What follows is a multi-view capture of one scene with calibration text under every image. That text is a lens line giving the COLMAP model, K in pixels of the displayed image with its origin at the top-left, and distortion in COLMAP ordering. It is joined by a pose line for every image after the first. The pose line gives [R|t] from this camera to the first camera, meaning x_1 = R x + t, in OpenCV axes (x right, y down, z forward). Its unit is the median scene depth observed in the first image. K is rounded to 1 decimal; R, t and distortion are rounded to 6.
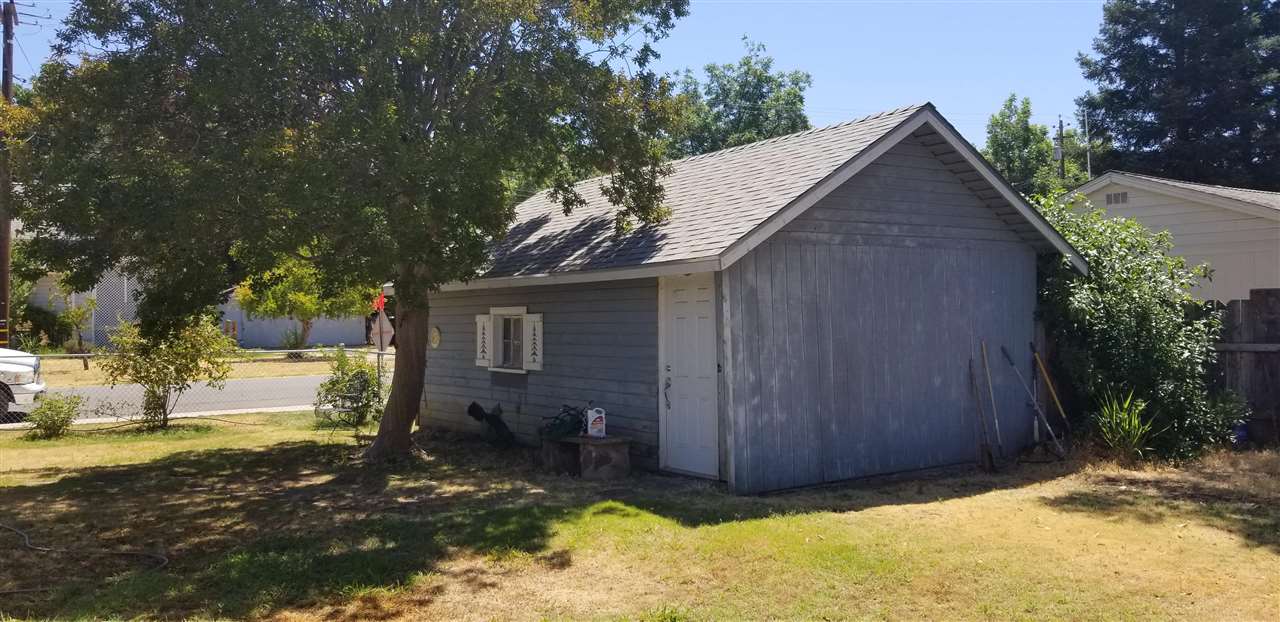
lens RADIAL K [[983.3, 0, 638.2], [0, 983.3, 275.1], [0, 0, 1]] dist [0.068963, -0.122463]
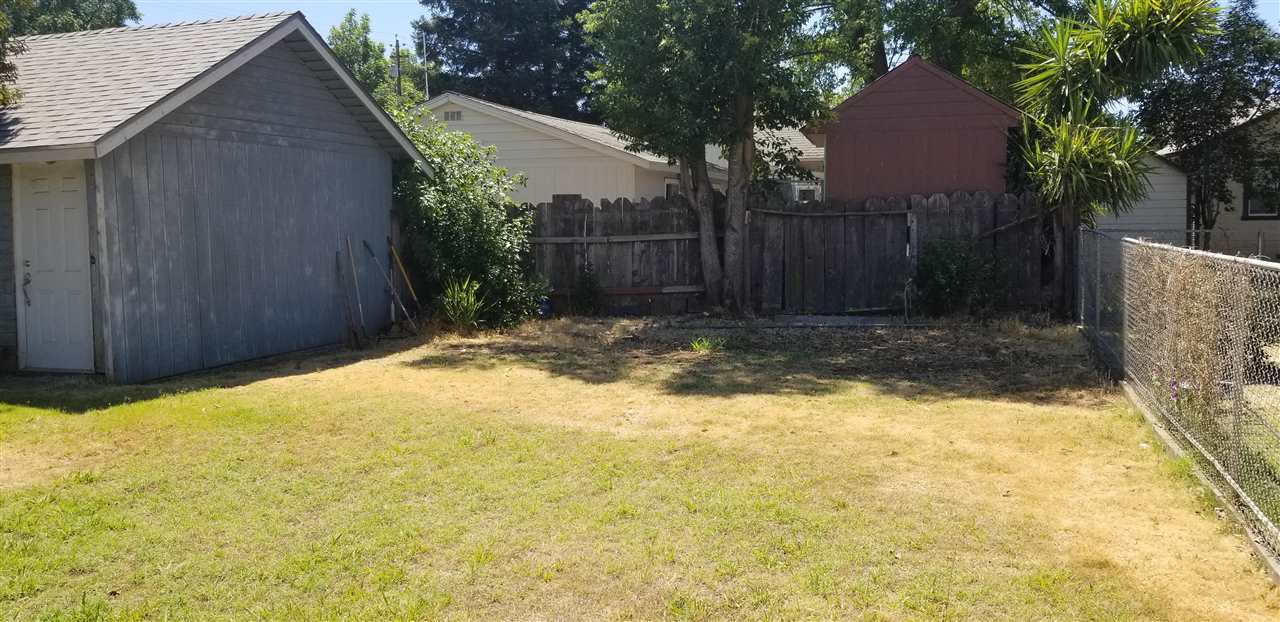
lens RADIAL K [[1030.7, 0, 678.3], [0, 1030.7, 281.8], [0, 0, 1]] dist [0.081896, -0.148692]
pose [[0.778055, -0.034579, 0.627244, -0.099341], [-0.017973, 0.996850, 0.077250, 0.022427], [-0.627939, -0.071378, 0.774982, -0.146078]]
